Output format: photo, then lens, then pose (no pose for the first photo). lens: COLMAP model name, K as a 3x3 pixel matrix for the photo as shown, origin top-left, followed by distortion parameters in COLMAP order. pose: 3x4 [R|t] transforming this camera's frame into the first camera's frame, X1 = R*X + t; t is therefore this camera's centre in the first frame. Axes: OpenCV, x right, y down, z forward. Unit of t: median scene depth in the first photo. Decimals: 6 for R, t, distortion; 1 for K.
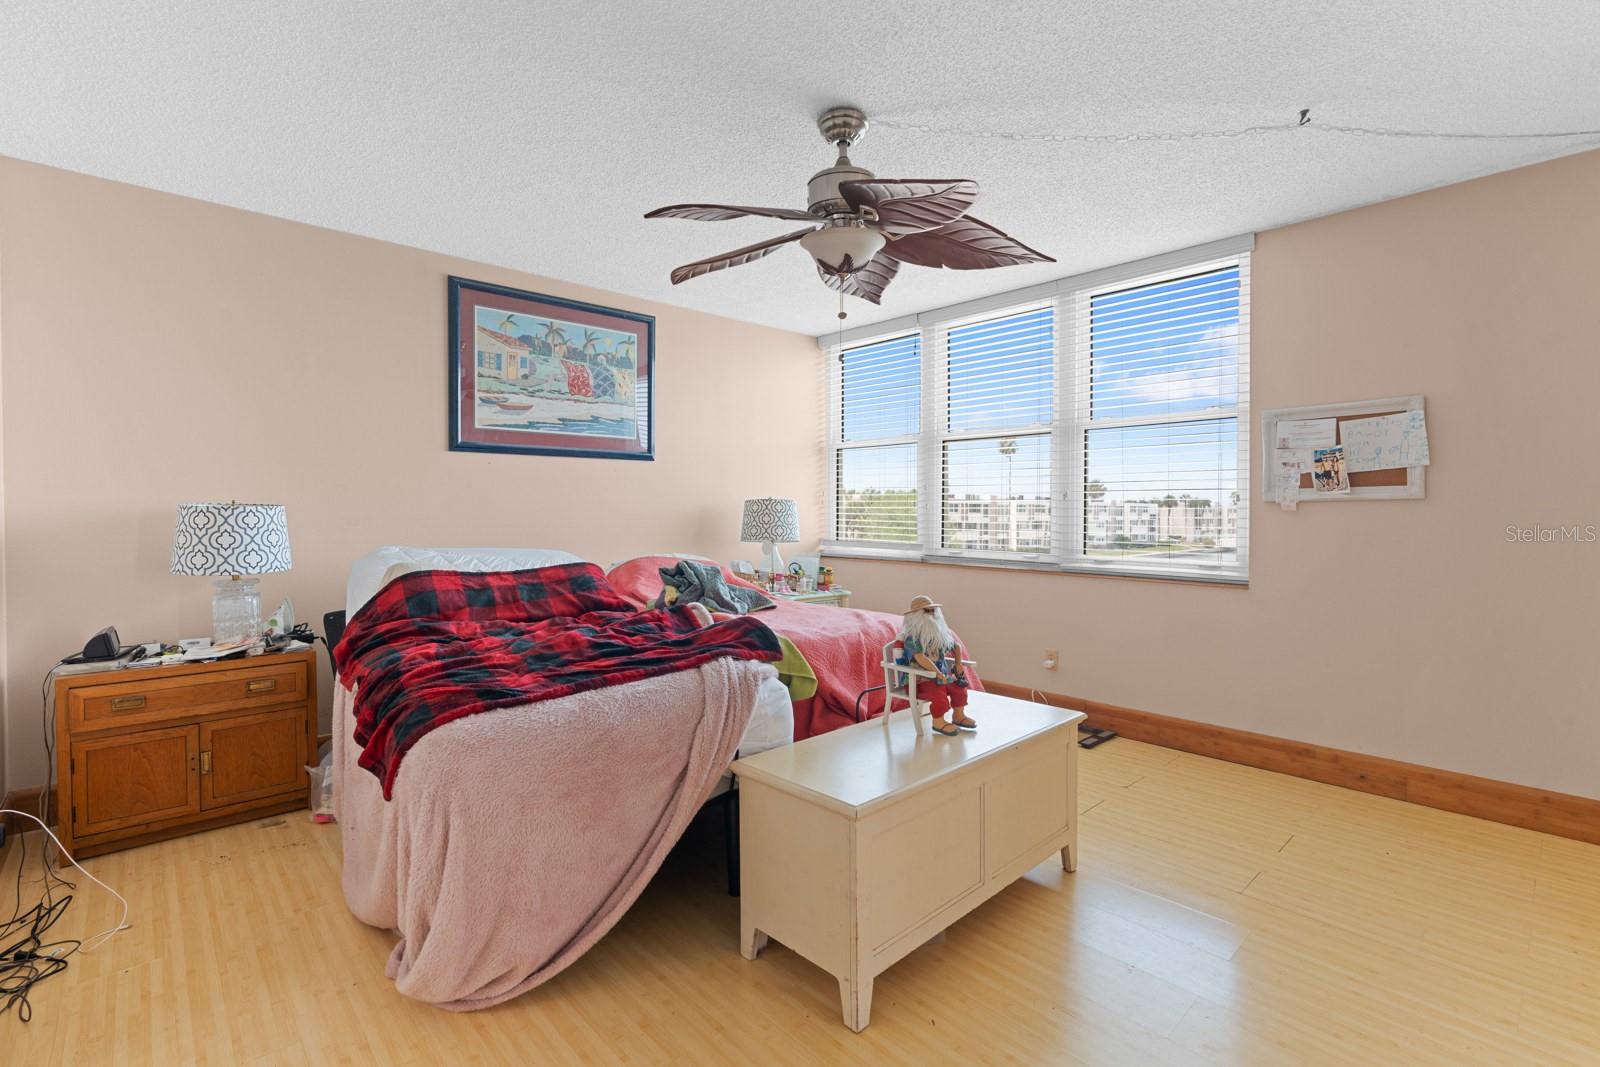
lens RADIAL K [[741.3, 0, 795.6], [0, 741.3, 528.5], [0, 0, 1]] dist [-0.000363, 0.000922]
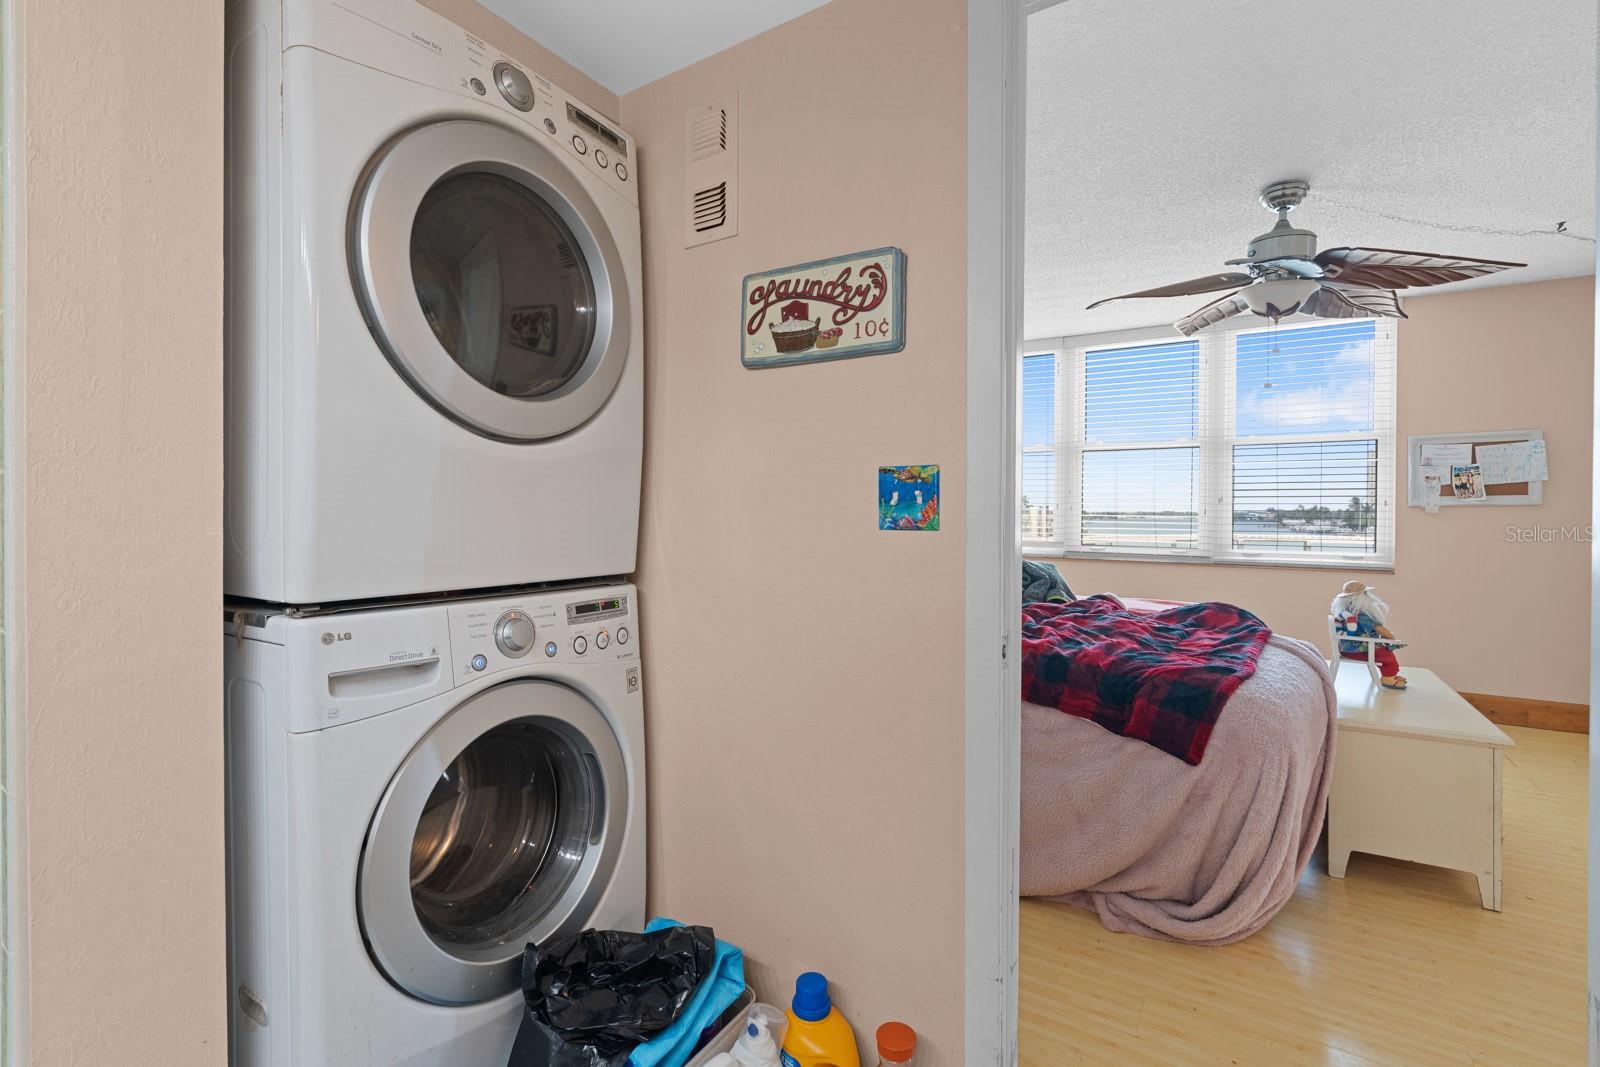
lens RADIAL K [[741.3, 0, 792.4], [0, 741.3, 525.4], [0, 0, 1]] dist [-0.000363, 0.000922]
pose [[0.965608, -0.000099, 0.260004, -0.800531], [0.002091, 0.999971, -0.007384, 0.005094], [-0.259995, 0.007674, 0.965579, 0.032968]]
